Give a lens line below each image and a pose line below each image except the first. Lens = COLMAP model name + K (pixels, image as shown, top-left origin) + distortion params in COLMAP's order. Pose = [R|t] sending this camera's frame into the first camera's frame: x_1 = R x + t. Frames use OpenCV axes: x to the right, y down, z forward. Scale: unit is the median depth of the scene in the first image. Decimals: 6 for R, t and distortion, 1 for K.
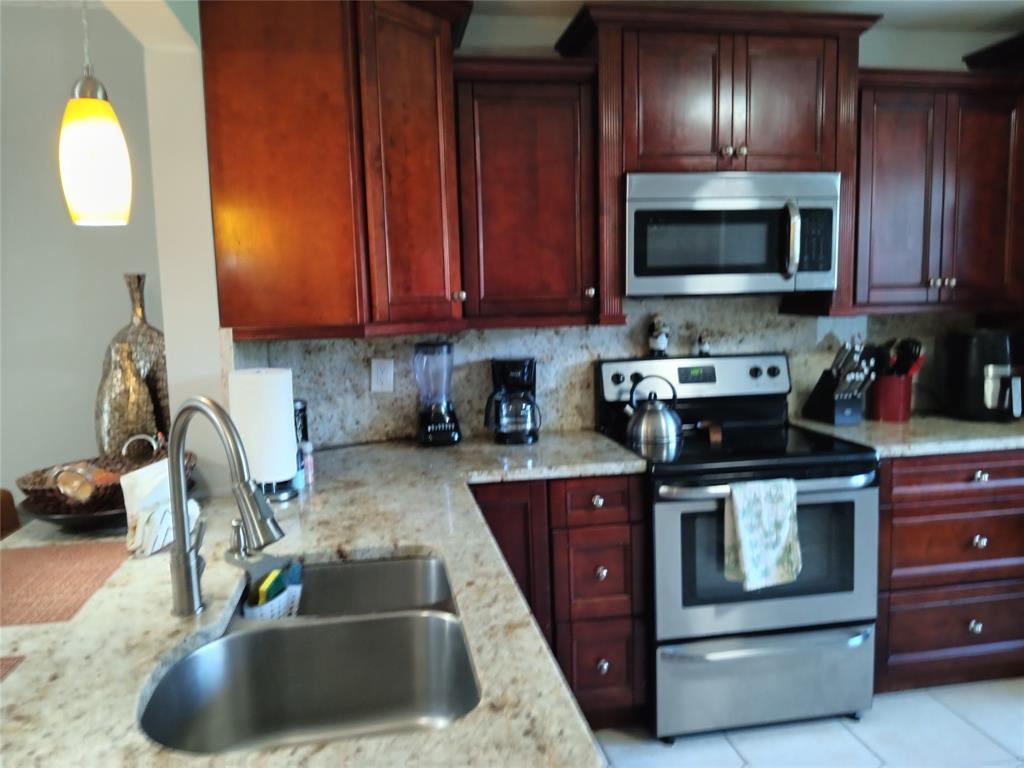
lens RADIAL K [[773.7, 0, 512.0], [0, 773.7, 384.0], [0, 0, 1]] dist [0.065464, -0.129968]
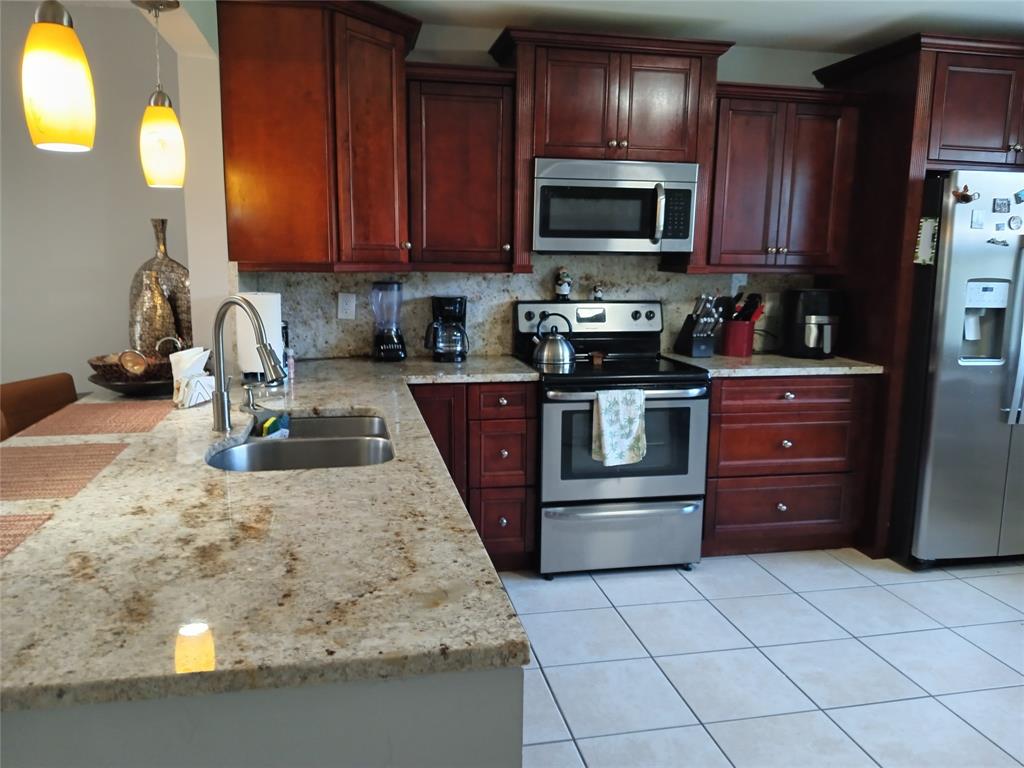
lens RADIAL K [[803.2, 0, 510.5], [0, 803.2, 393.3], [0, 0, 1]] dist [0.119733, -0.350517]
pose [[0.998862, 0.033995, 0.033466, 0.073680], [-0.035840, 0.997779, 0.056148, 0.055398], [-0.031483, -0.057283, 0.997861, -0.405843]]
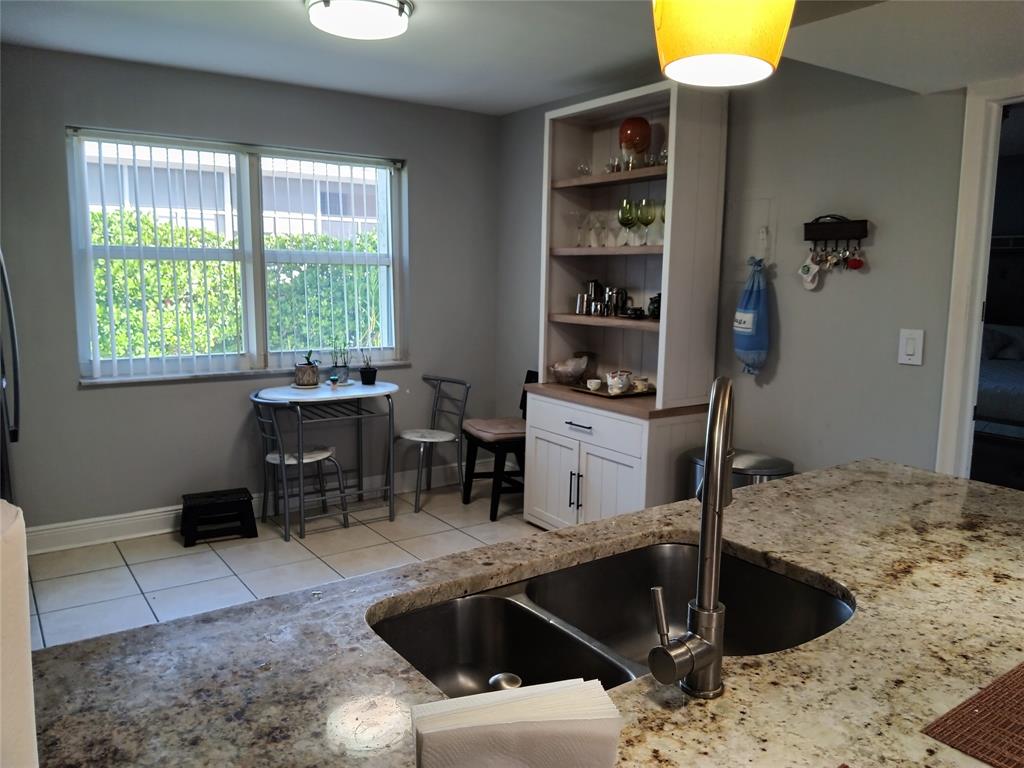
lens RADIAL K [[773.7, 0, 512.0], [0, 773.7, 384.0], [0, 0, 1]] dist [0.065464, -0.129968]
pose [[-0.439184, -0.095136, 0.893346, -0.550691], [0.111125, 0.980988, 0.159100, -0.072817], [-0.891498, 0.169148, -0.420263, 0.811288]]
